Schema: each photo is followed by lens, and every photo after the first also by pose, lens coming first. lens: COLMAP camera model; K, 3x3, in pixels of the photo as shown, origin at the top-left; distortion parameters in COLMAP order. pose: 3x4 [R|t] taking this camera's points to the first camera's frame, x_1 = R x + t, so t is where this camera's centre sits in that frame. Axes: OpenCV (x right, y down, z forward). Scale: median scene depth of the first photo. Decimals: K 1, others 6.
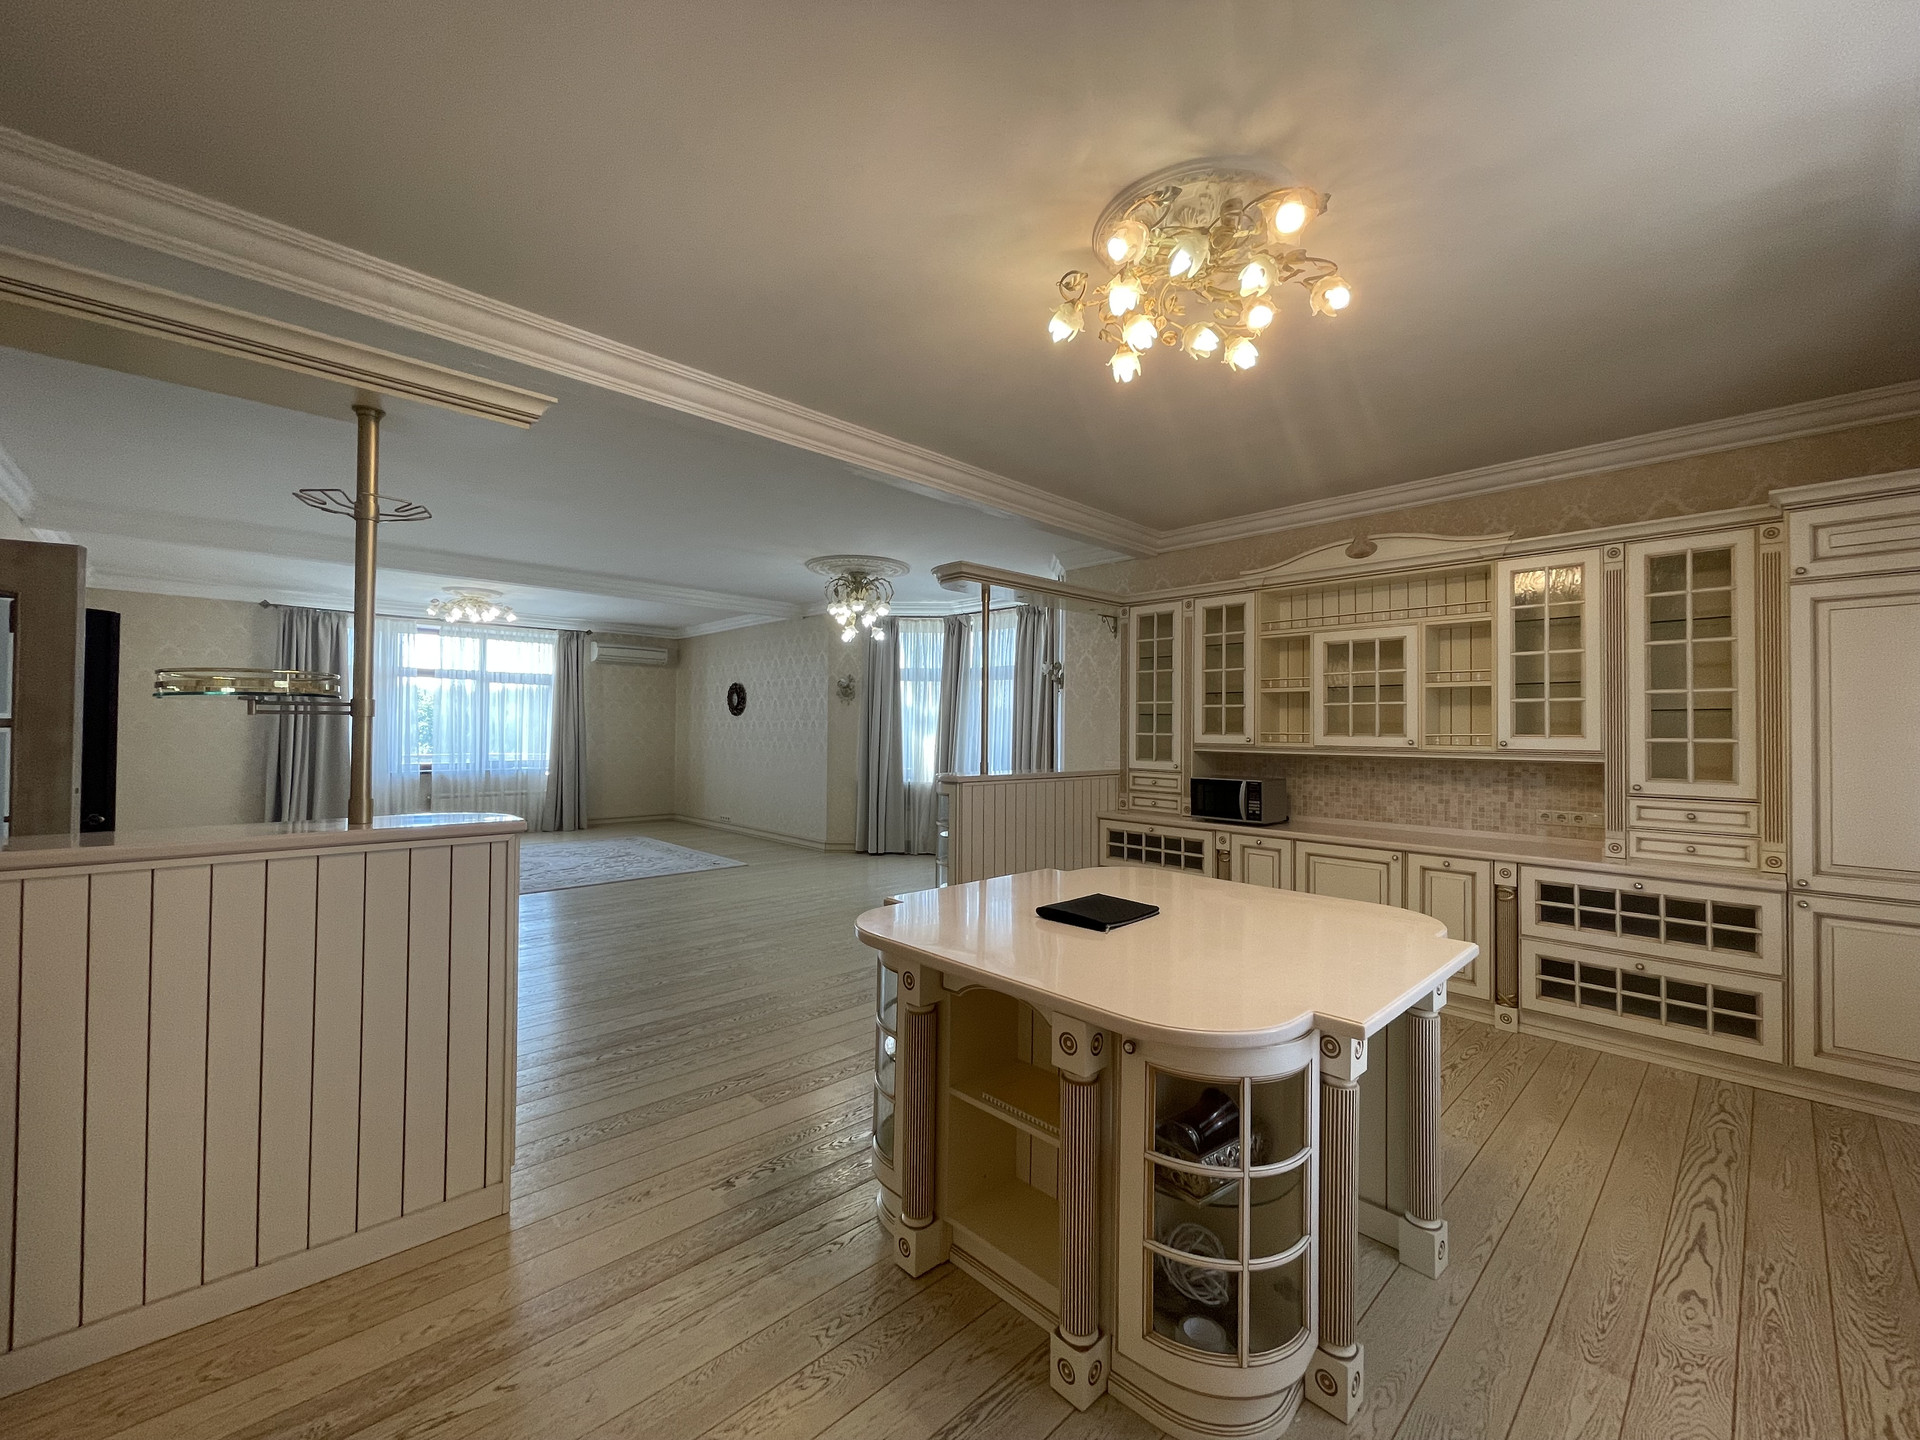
lens RADIAL K [[782.8, 0, 953.1], [0, 782.8, 716.1], [0, 0, 1]] dist [0.000026, -0.000064]
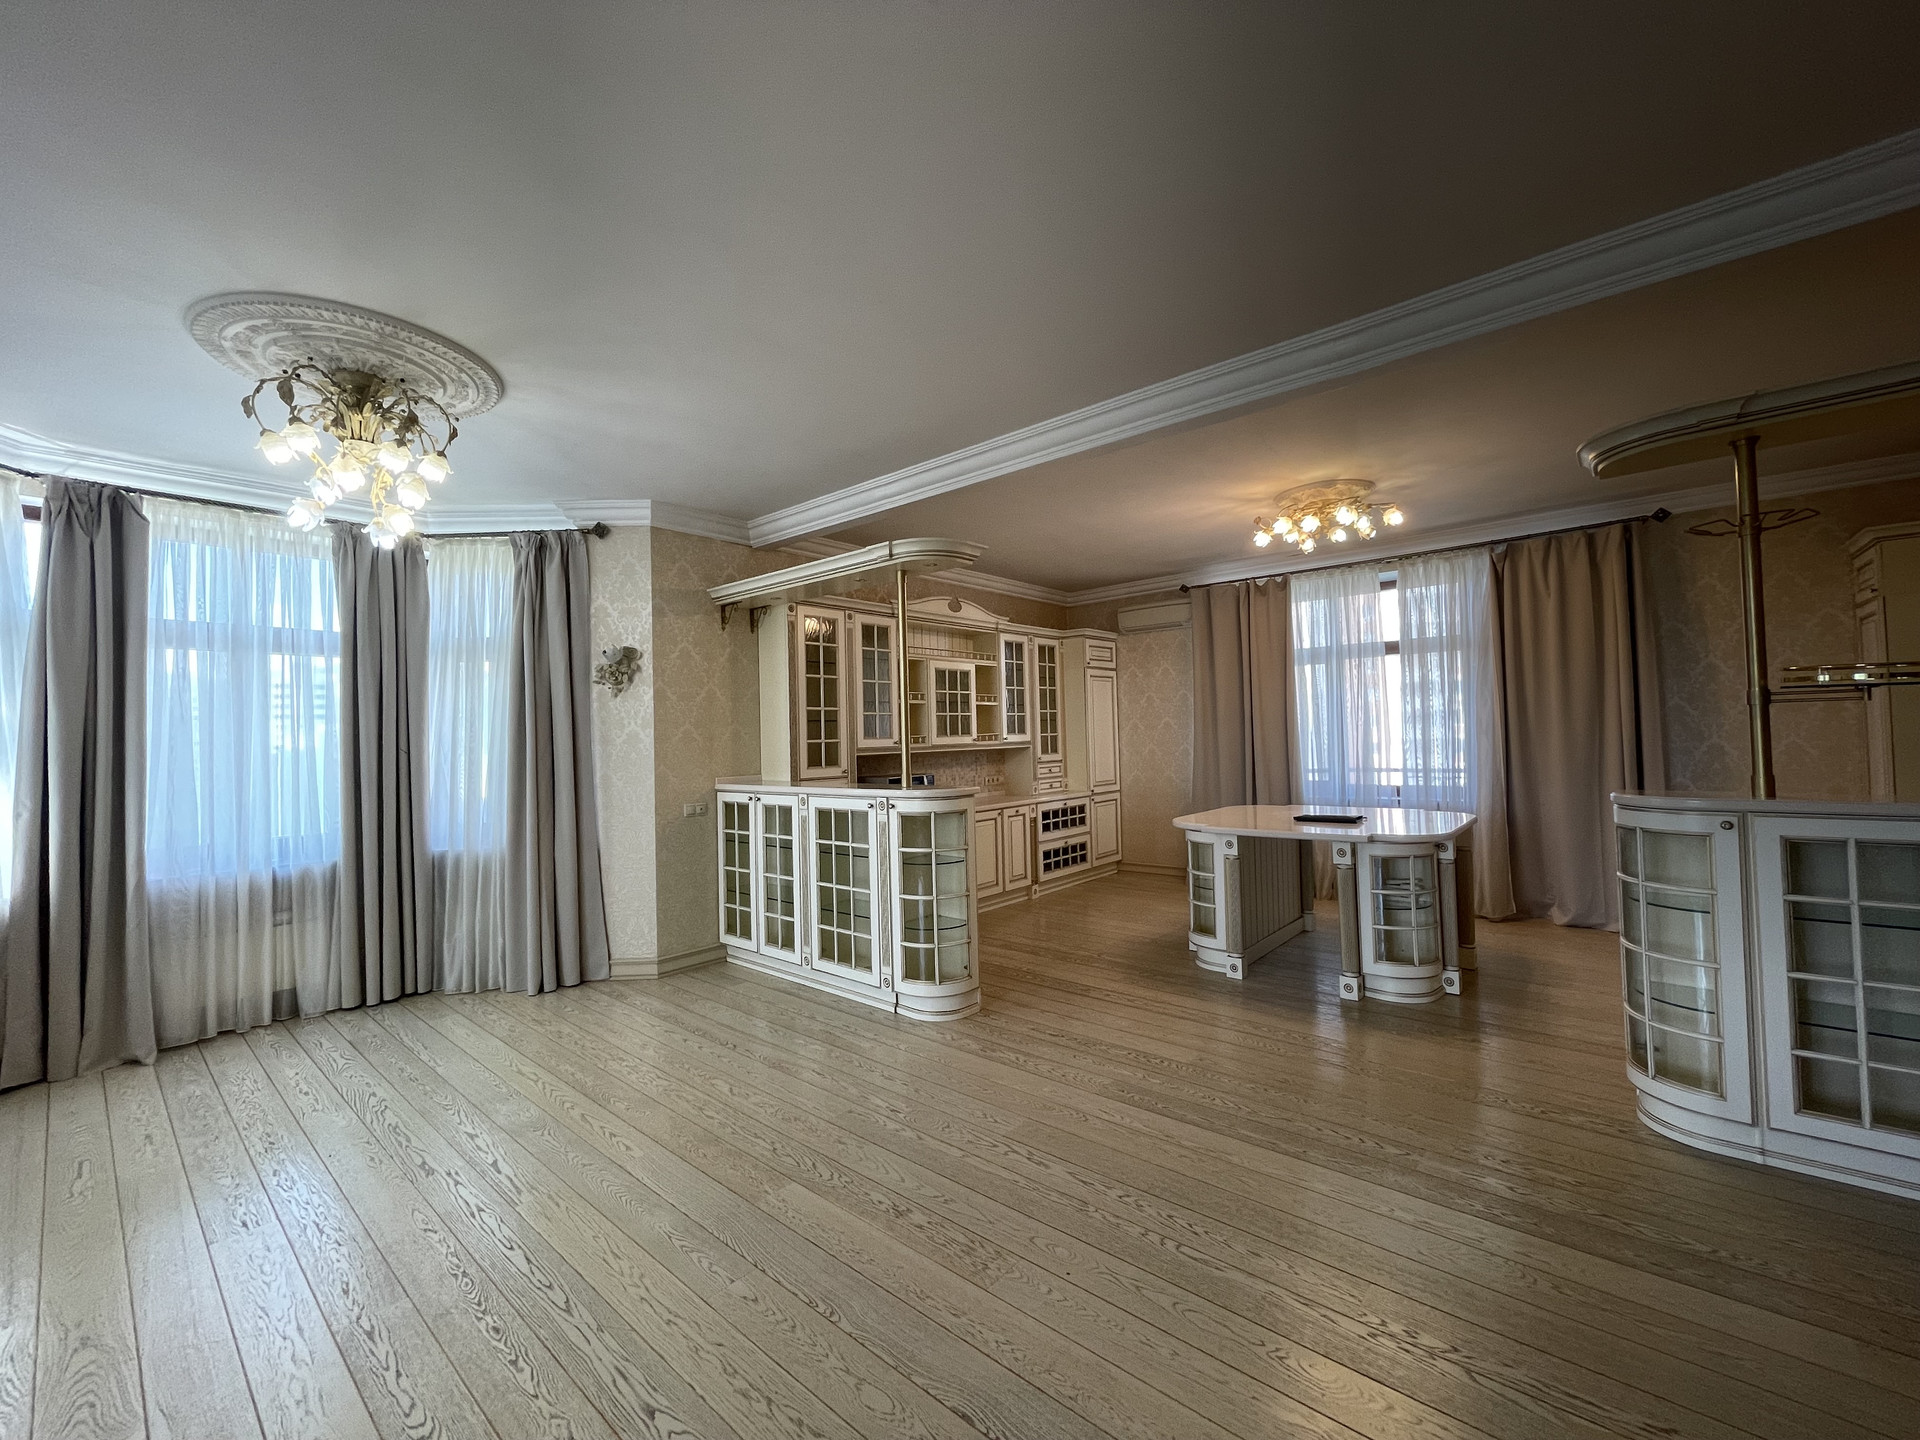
lens RADIAL K [[780.0, 0, 952.7], [0, 780.0, 716.8], [0, 0, 1]] dist [0.009046, -0.000091]
pose [[-0.095155, 0.016769, 0.995321, -0.968692], [0.006541, 0.999847, -0.016220, 0.013264], [-0.995441, 0.004967, -0.095250, 1.239002]]
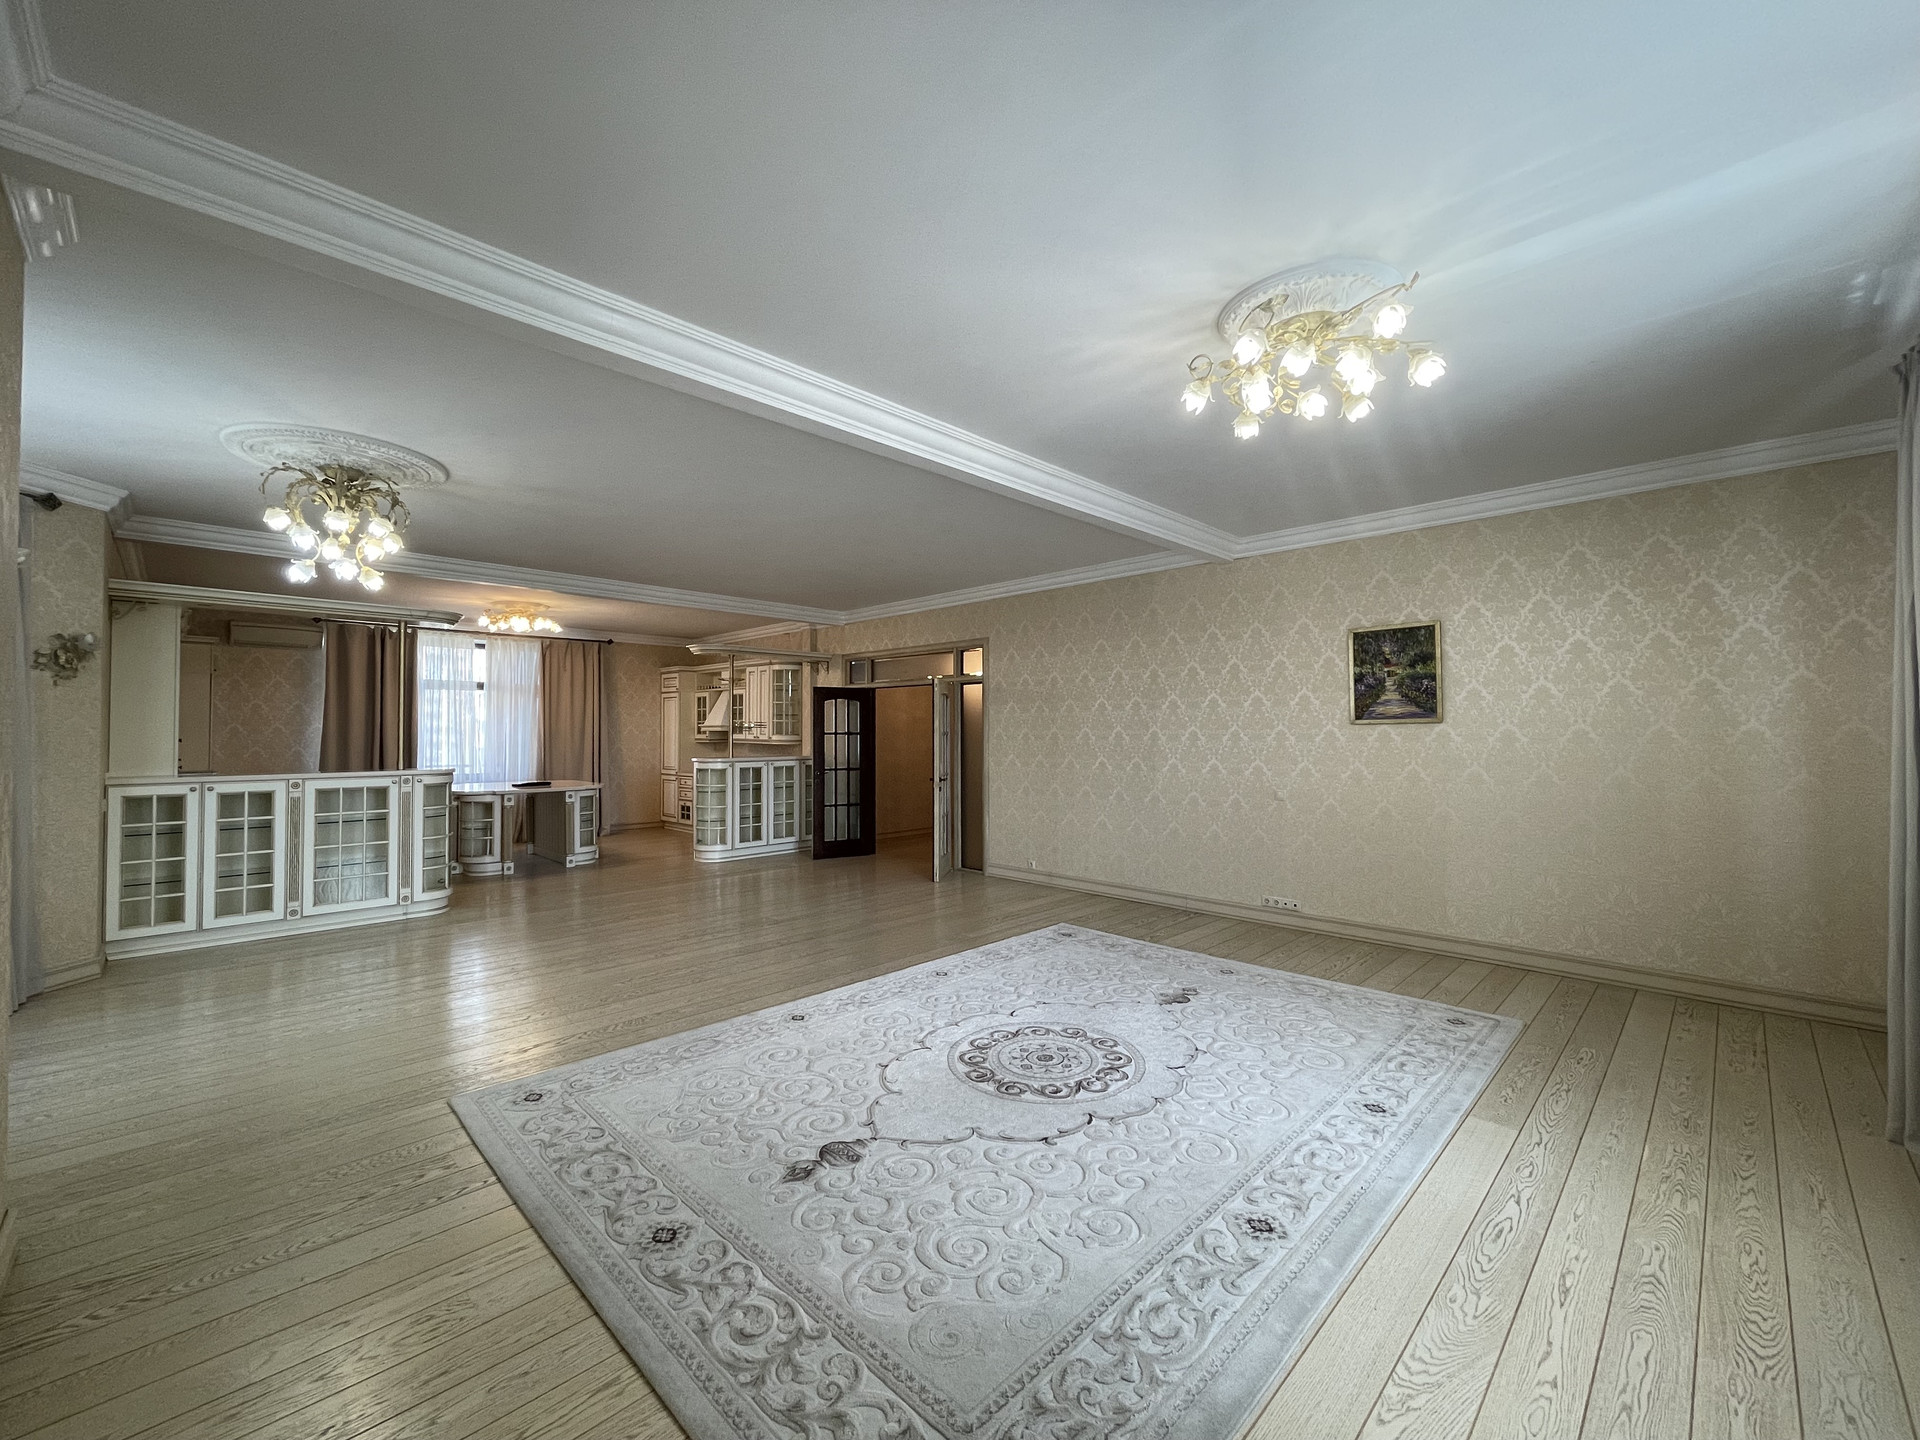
lens RADIAL K [[782.8, 0, 953.1], [0, 782.8, 716.1], [0, 0, 1]] dist [0.000026, -0.000064]
pose [[-0.999861, -0.006608, -0.015294, -0.982489], [-0.006040, 0.999302, -0.036878, 0.036377], [0.015527, -0.036780, -0.999203, 2.723693]]
